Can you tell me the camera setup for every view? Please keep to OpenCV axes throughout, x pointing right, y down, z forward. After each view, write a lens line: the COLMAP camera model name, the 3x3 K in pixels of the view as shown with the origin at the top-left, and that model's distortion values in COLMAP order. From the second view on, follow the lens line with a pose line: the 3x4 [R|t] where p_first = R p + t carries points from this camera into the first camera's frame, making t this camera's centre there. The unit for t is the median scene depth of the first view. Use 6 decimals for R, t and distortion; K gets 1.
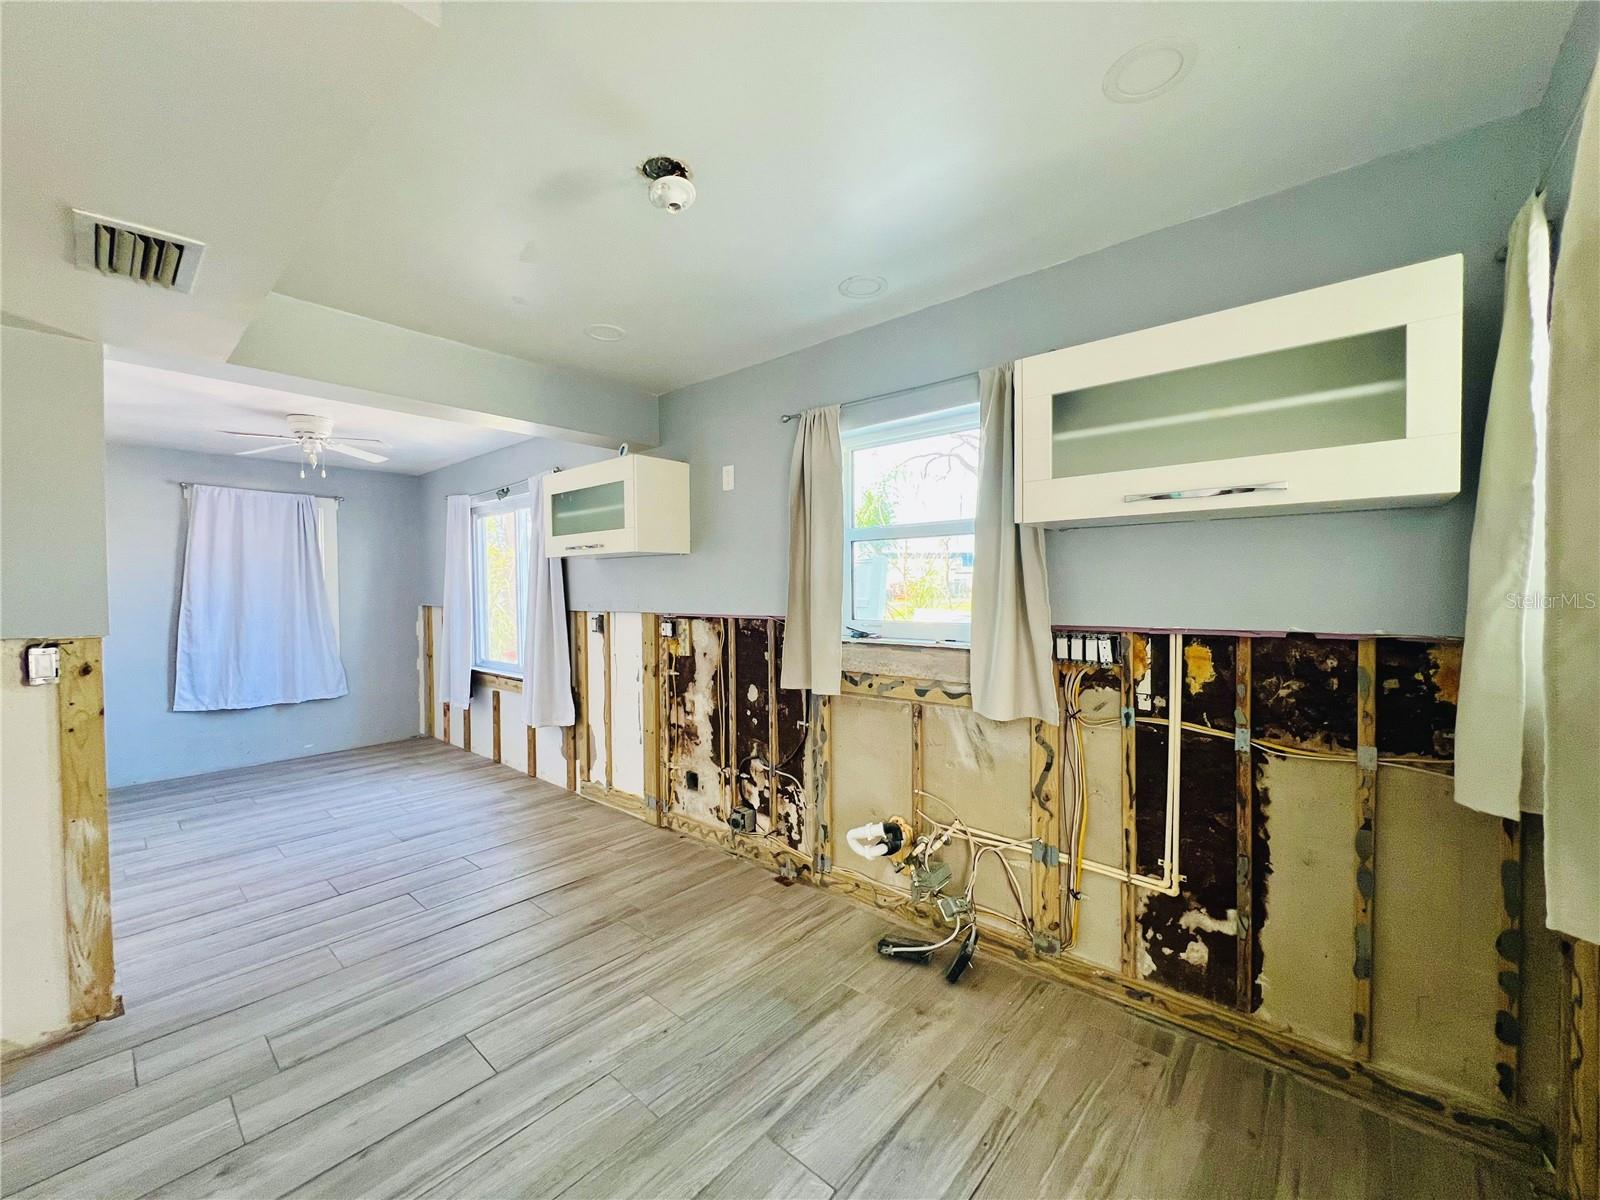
lens RADIAL K [[640.5, 0, 808.2], [0, 640.5, 591.0], [0, 0, 1]] dist [-0.002926, 0.000834]
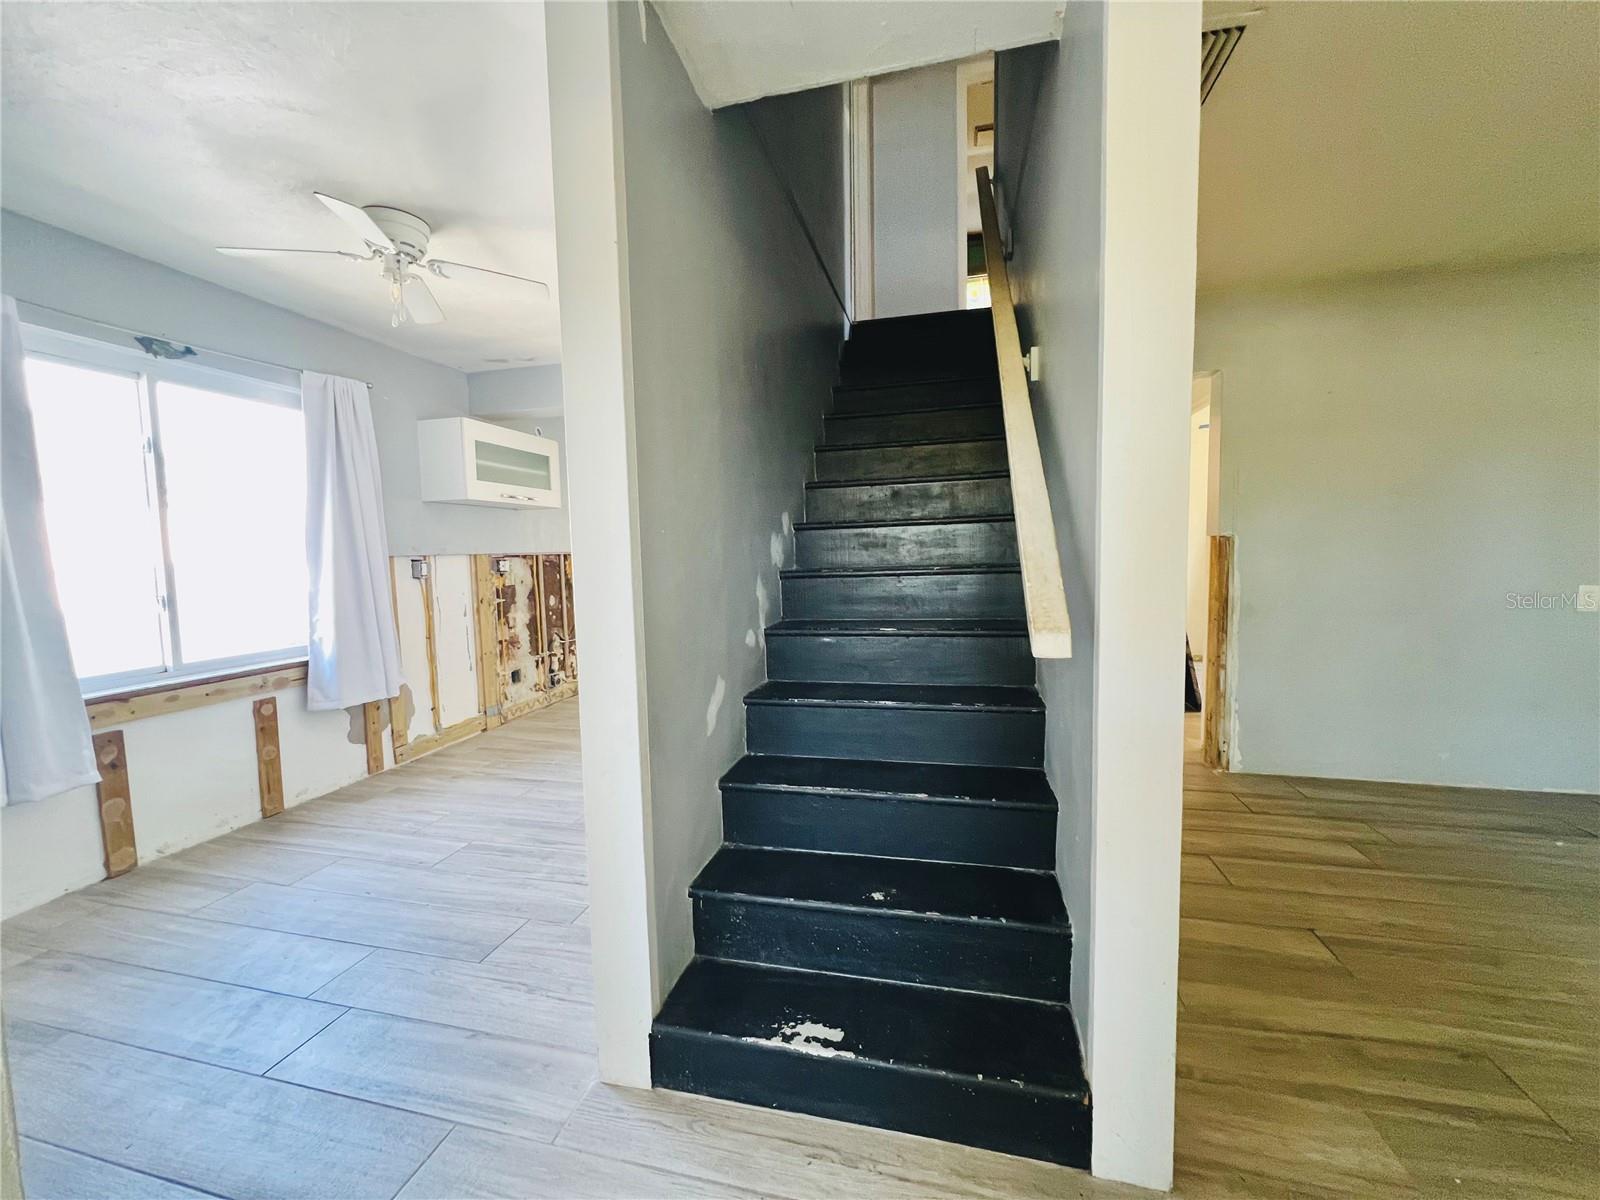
lens RADIAL K [[640.5, 0, 797.2], [0, 640.5, 597.7], [0, 0, 1]] dist [-0.002926, 0.000834]
pose [[-0.444941, -0.055075, 0.893865, -1.668674], [0.027075, 0.996824, 0.074896, 0.044405], [-0.895150, 0.057526, -0.442037, 1.069046]]
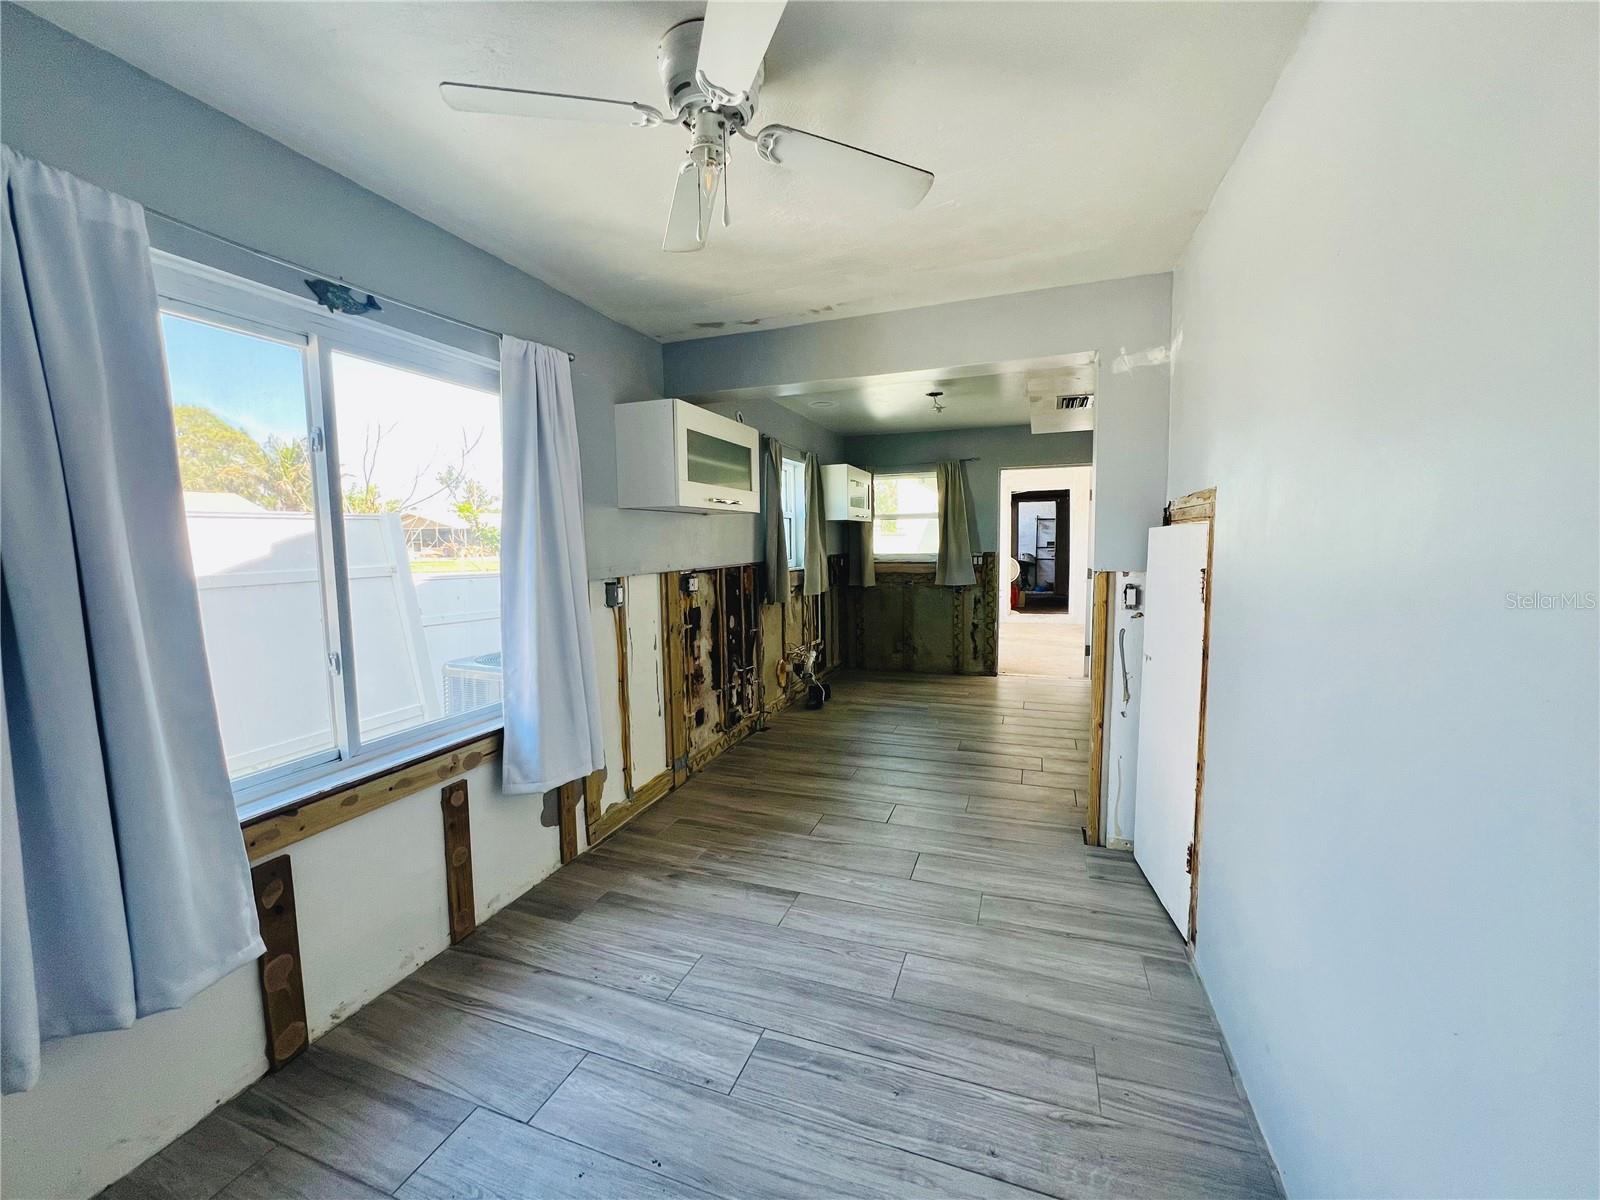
lens RADIAL K [[640.5, 0, 796.5], [0, 640.5, 598.1], [0, 0, 1]] dist [-0.002926, 0.000834]
pose [[-0.350561, -0.081429, 0.932993, -1.279967], [0.018193, 0.995433, 0.093714, -0.012472], [-0.936363, 0.049827, -0.347479, 1.233604]]
